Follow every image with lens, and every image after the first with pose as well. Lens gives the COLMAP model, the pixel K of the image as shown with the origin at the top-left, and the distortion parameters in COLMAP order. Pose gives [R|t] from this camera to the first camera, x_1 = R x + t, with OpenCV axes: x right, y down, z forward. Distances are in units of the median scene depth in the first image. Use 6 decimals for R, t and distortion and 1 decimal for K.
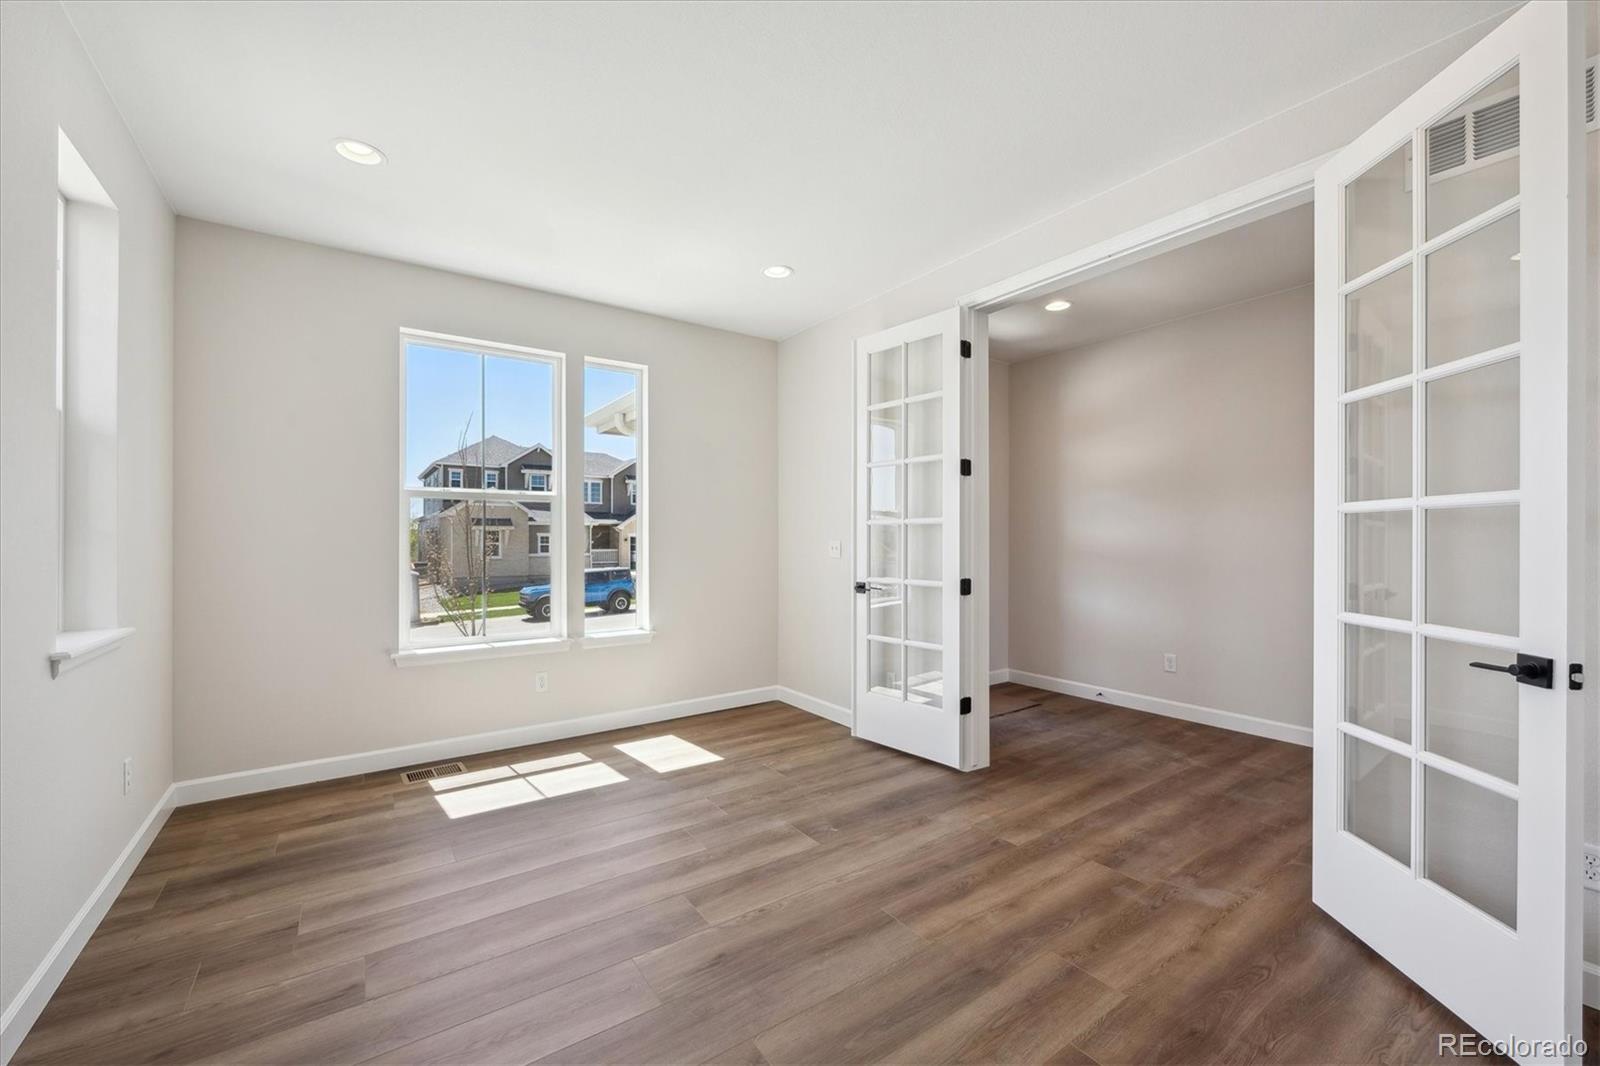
lens RADIAL K [[656.6, 0, 804.2], [0, 656.6, 539.6], [0, 0, 1]] dist [0.000319, -0.000028]
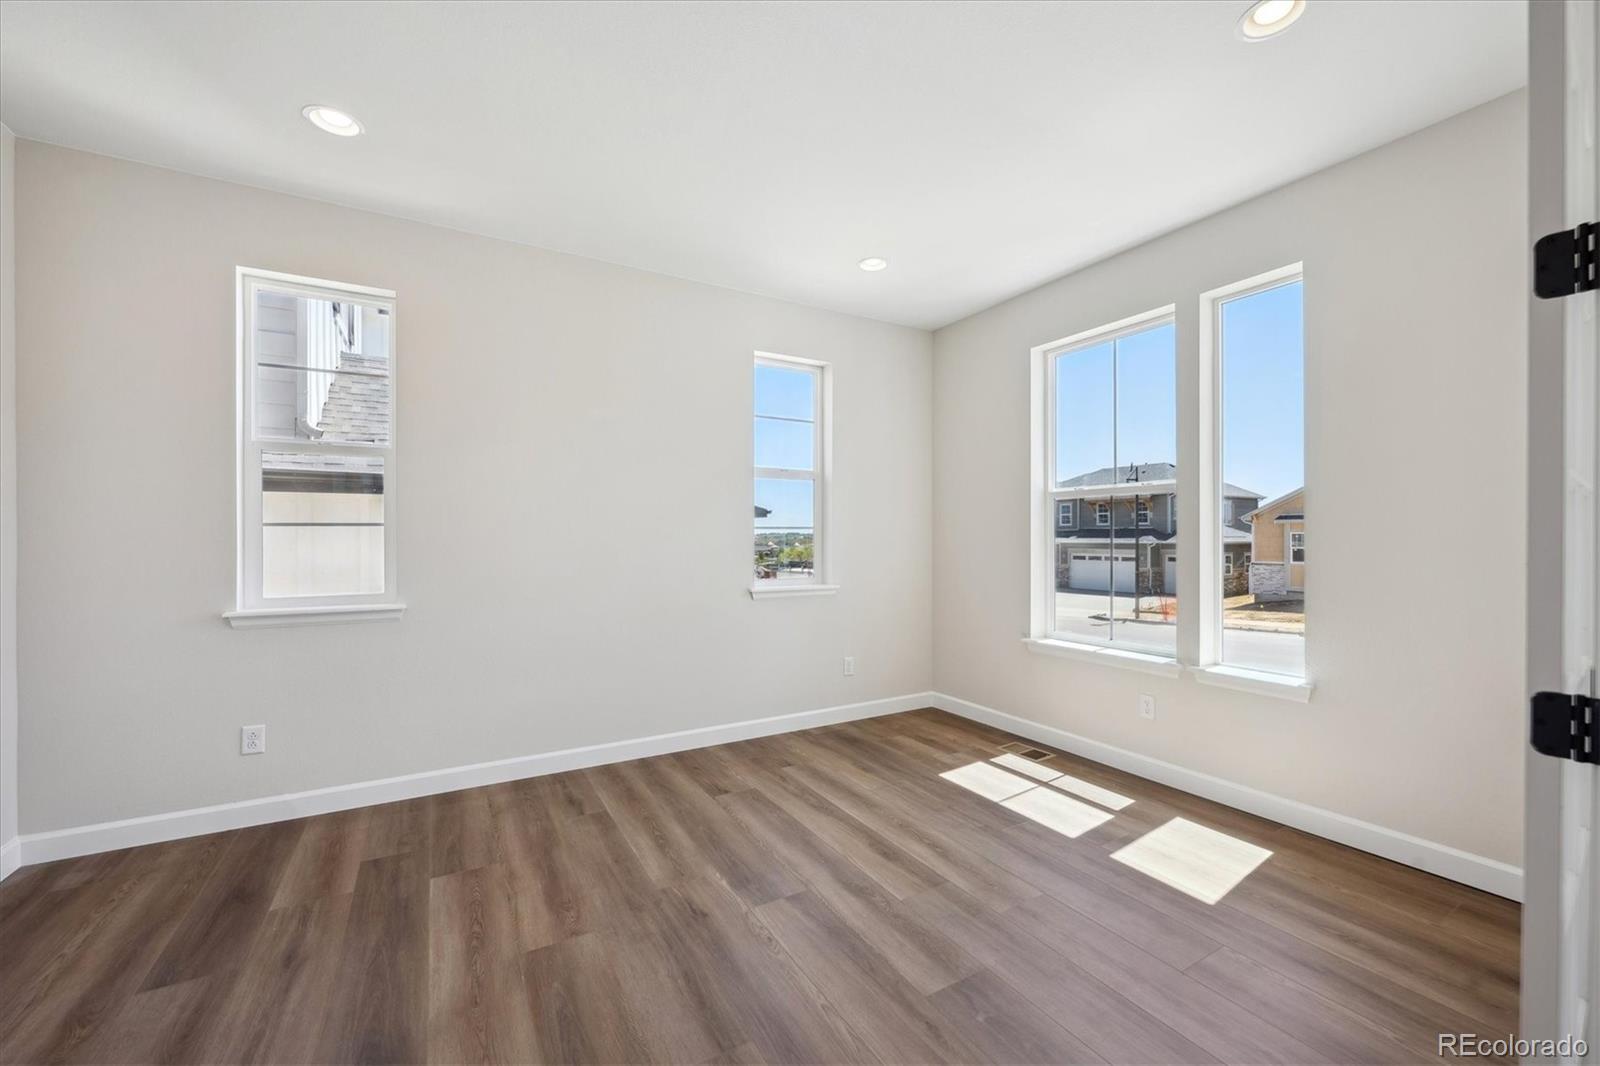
lens RADIAL K [[656.6, 0, 804.2], [0, 656.6, 539.6], [0, 0, 1]] dist [0.000319, -0.000028]
pose [[-0.119049, 0.005193, -0.992875, 0.588605], [0.002020, 0.999986, 0.004988, -0.002555], [0.992886, -0.001412, -0.119058, 0.805944]]
